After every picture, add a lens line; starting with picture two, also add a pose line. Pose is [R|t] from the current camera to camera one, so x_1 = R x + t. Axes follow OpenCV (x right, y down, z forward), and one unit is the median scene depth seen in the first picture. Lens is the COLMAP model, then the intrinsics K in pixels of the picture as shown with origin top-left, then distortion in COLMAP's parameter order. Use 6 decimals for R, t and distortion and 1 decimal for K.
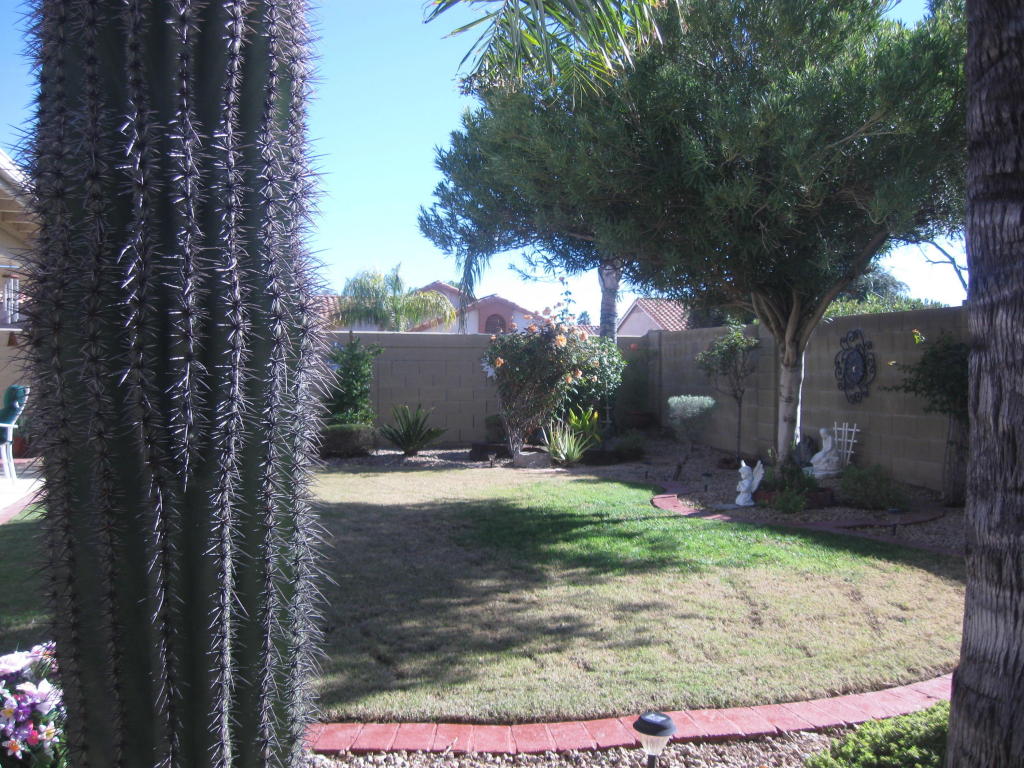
lens RADIAL K [[1065.0, 0, 512.0], [0, 1065.0, 384.0], [0, 0, 1]] dist [-0.115947, -0.001629]
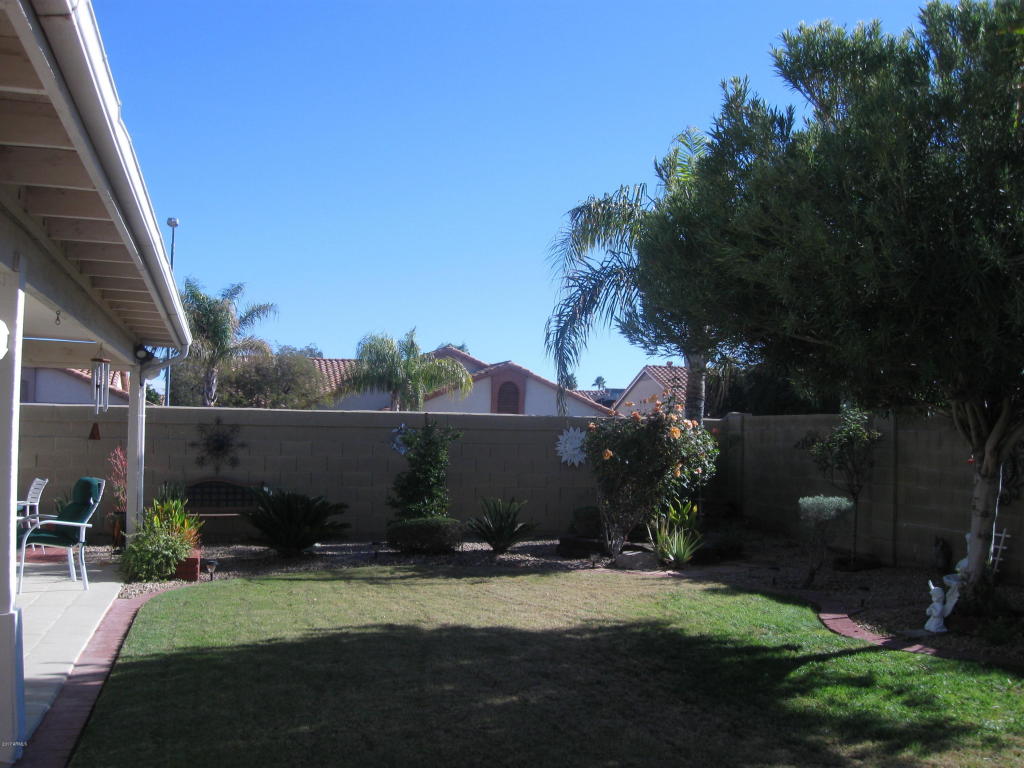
lens RADIAL K [[1065.0, 0, 512.0], [0, 1065.0, 384.0], [0, 0, 1]] dist [-0.115947, -0.001629]
pose [[0.999744, 0.014665, 0.017209, -0.108969], [-0.013660, 0.998273, -0.057134, -0.027327], [-0.018018, 0.056885, 0.998218, 0.079474]]
